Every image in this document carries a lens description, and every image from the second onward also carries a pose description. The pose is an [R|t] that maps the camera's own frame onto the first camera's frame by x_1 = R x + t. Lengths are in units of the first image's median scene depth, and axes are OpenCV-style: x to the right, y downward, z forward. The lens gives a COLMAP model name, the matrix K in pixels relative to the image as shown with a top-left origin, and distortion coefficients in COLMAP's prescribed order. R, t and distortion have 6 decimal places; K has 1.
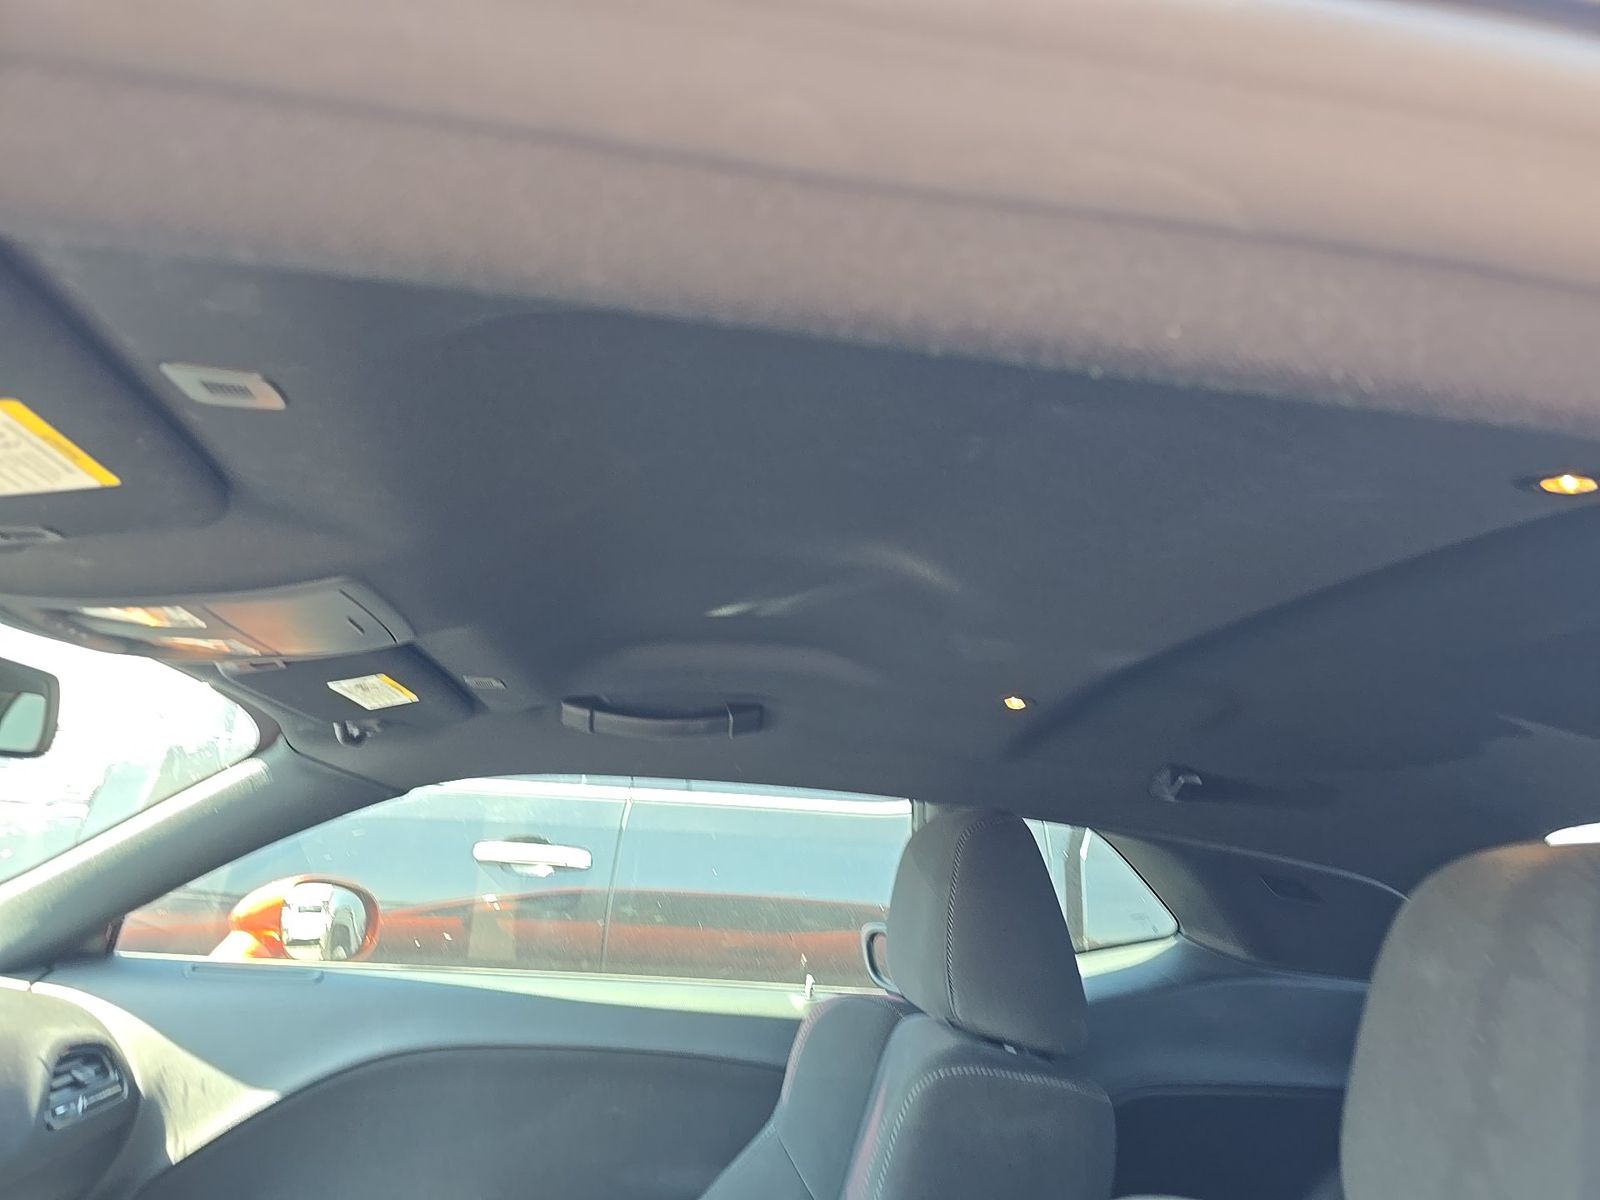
lens RADIAL K [[1110.4, 0, 804.6], [0, 1110.4, 599.9], [0, 0, 1]] dist [0.038588, -0.036109]
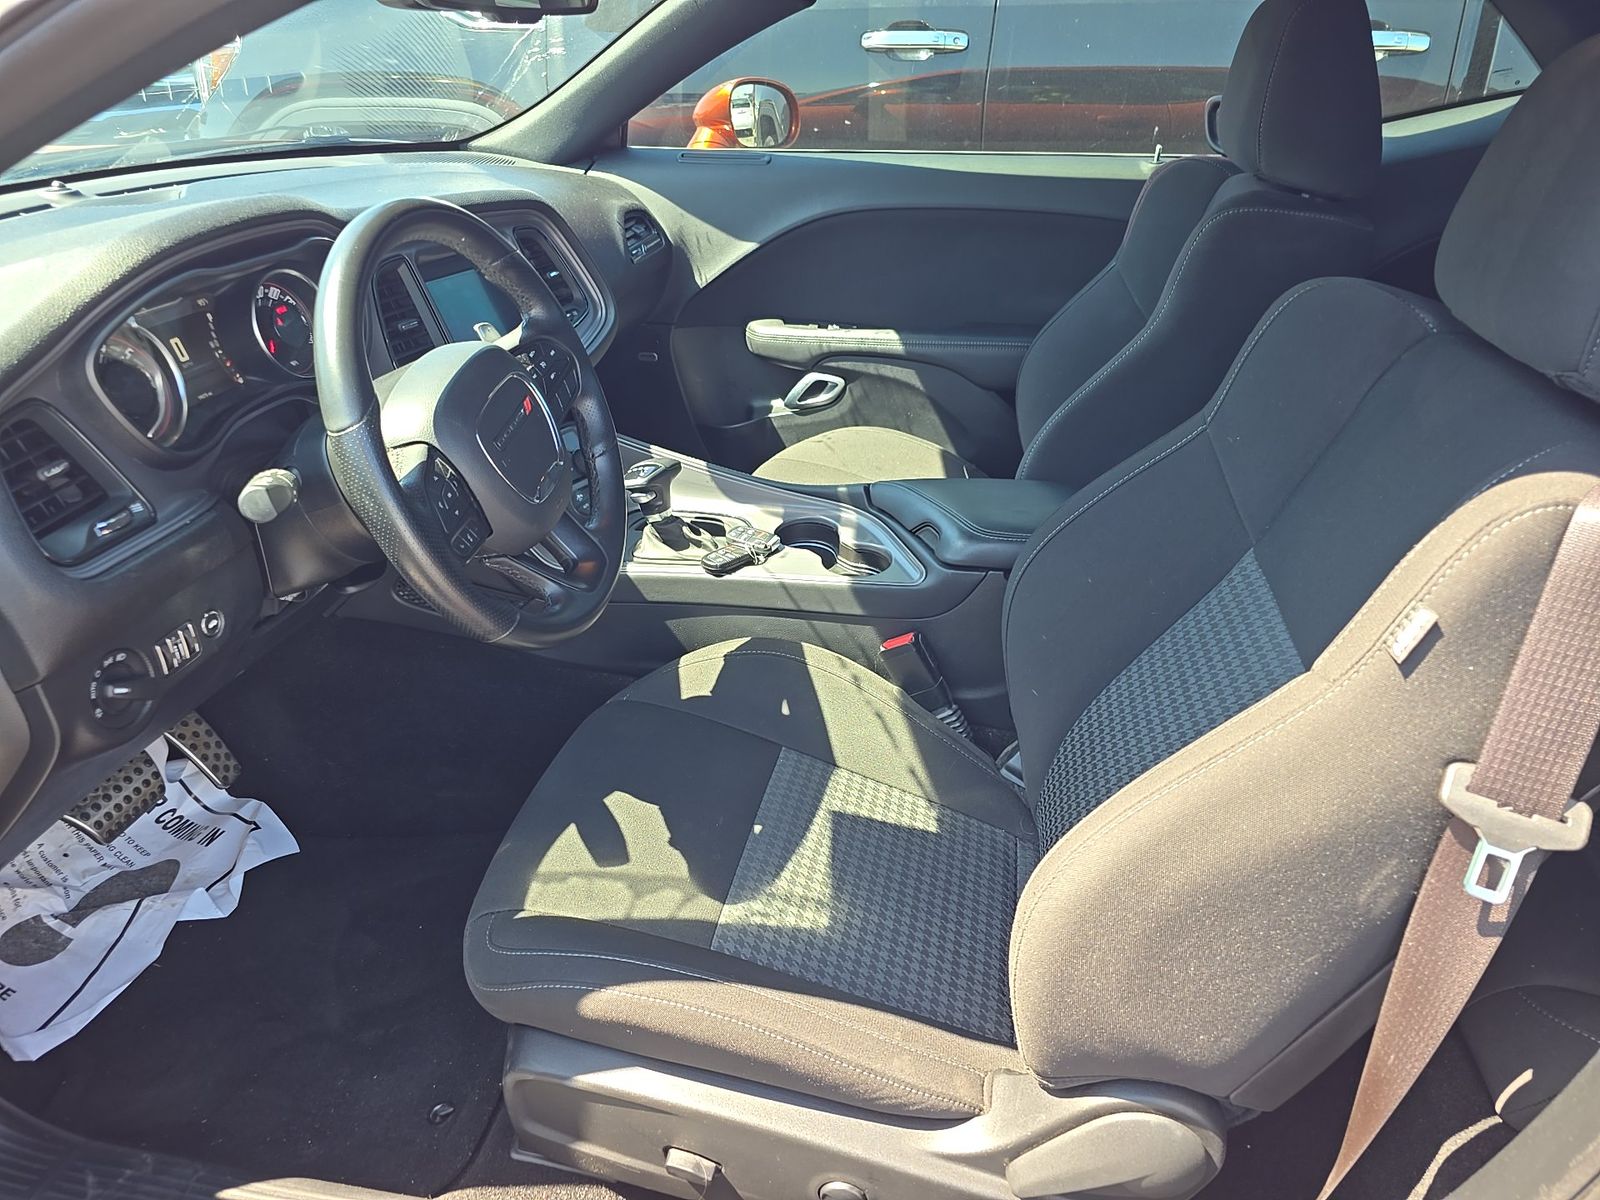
lens RADIAL K [[1110.4, 0, 804.6], [0, 1110.4, 599.9], [0, 0, 1]] dist [0.038588, -0.036109]
pose [[0.949528, 0.083903, -0.302251, 0.043607], [0.131833, 0.767591, 0.627236, -0.076262], [0.284632, -0.635425, 0.717788, -0.237034]]
